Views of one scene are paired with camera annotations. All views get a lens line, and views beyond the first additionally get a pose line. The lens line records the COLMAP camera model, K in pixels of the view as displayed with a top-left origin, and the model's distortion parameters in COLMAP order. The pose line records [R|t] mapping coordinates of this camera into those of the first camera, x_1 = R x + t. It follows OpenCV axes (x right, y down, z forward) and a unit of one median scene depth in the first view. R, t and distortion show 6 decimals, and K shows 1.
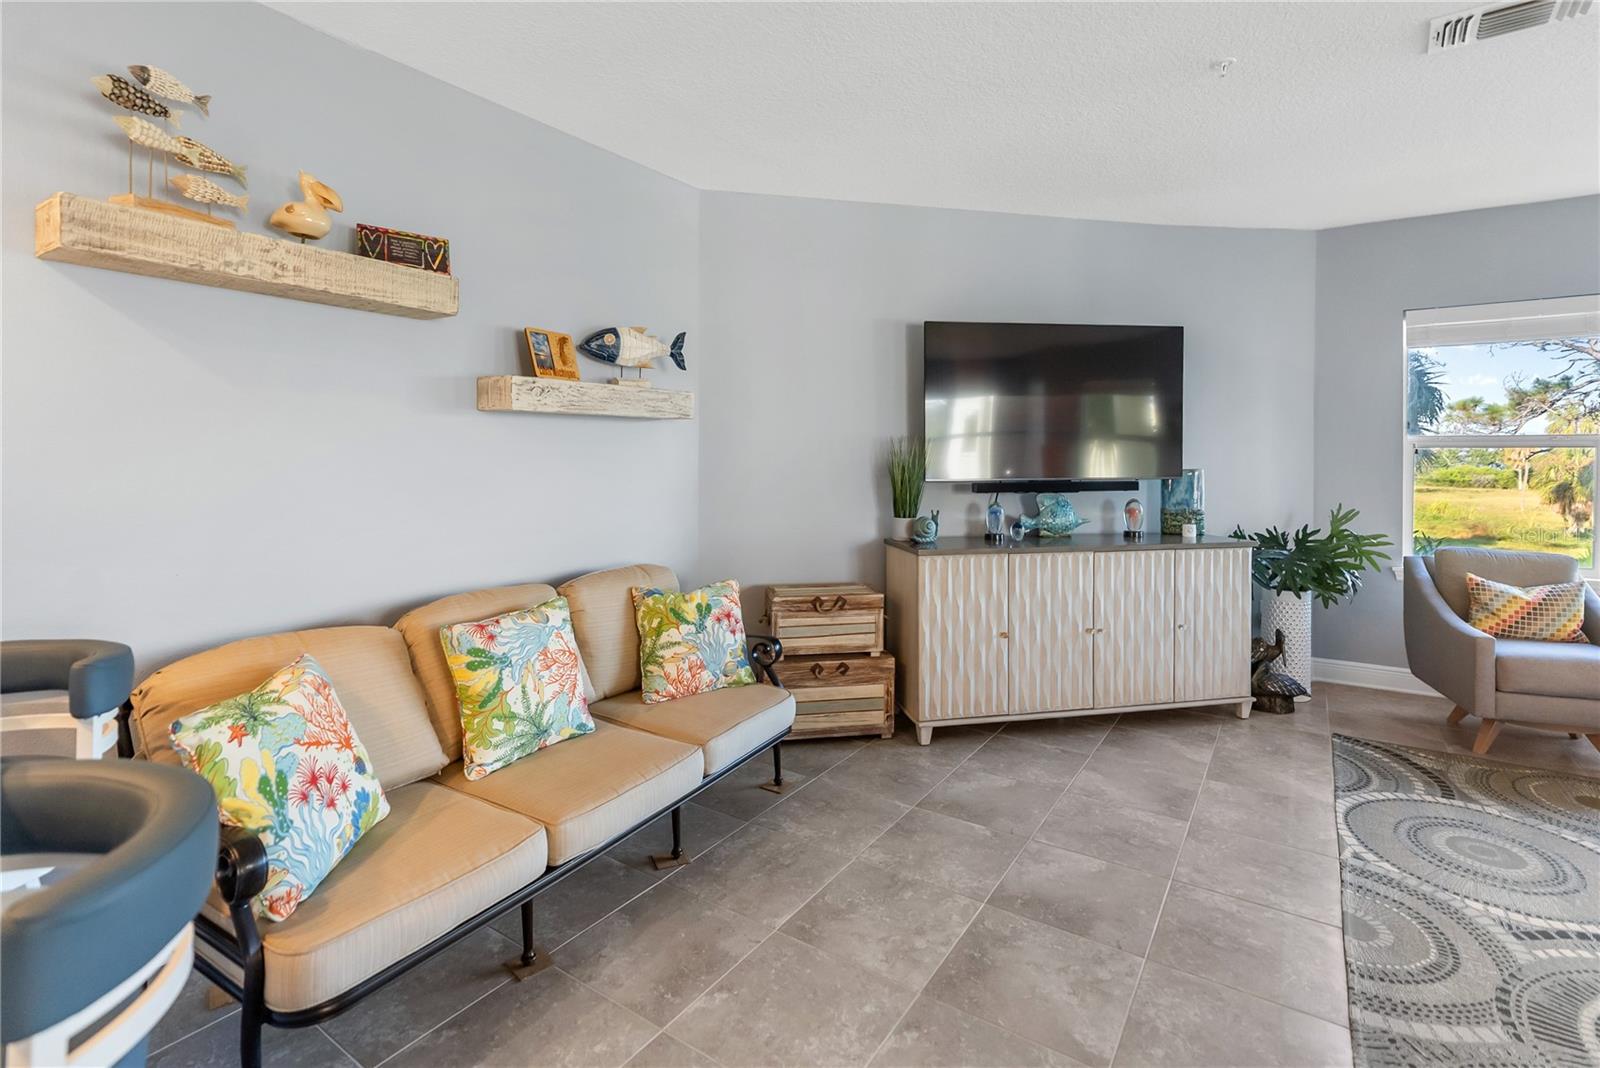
lens RADIAL K [[748.2, 0, 797.5], [0, 748.2, 464.0], [0, 0, 1]] dist [-0.000745, 0.000285]
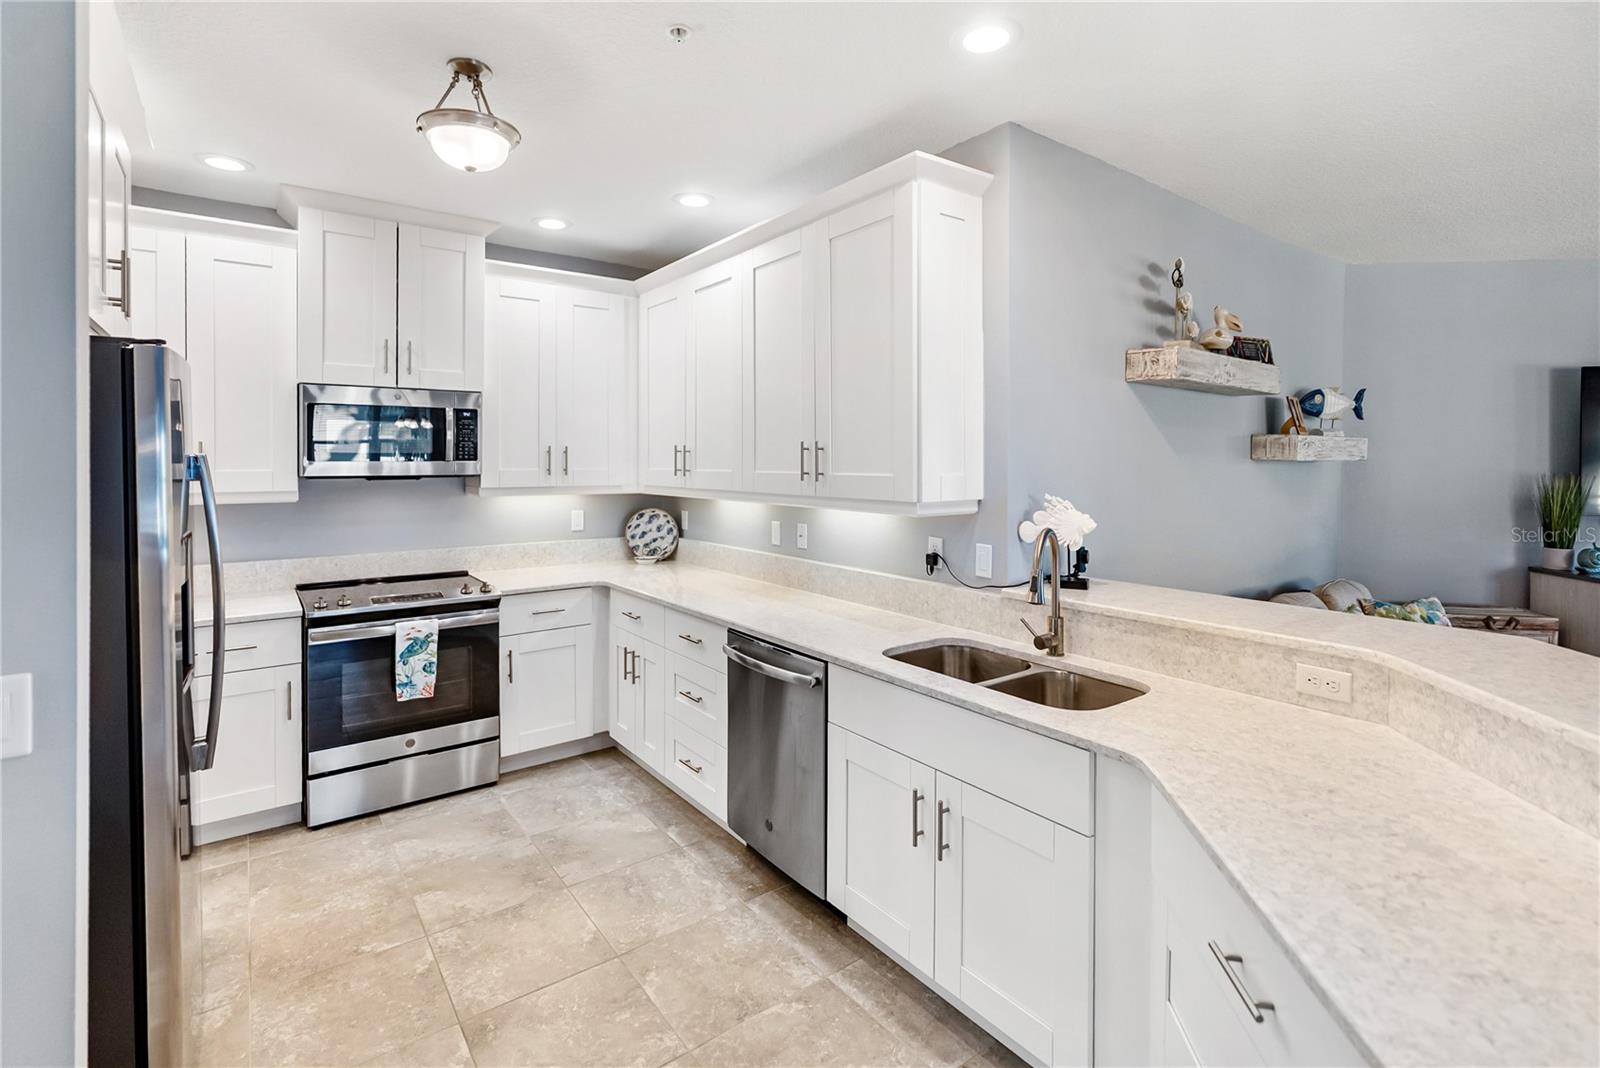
lens RADIAL K [[733.4, 0, 774.1], [0, 733.4, 460.1], [0, 0, 1]] dist [-0.000506, 0.000290]
pose [[0.941854, 0.002587, -0.336013, -1.021388], [-0.006495, 0.999924, -0.010508, -0.066026], [0.335960, 0.012079, 0.941799, -0.680814]]
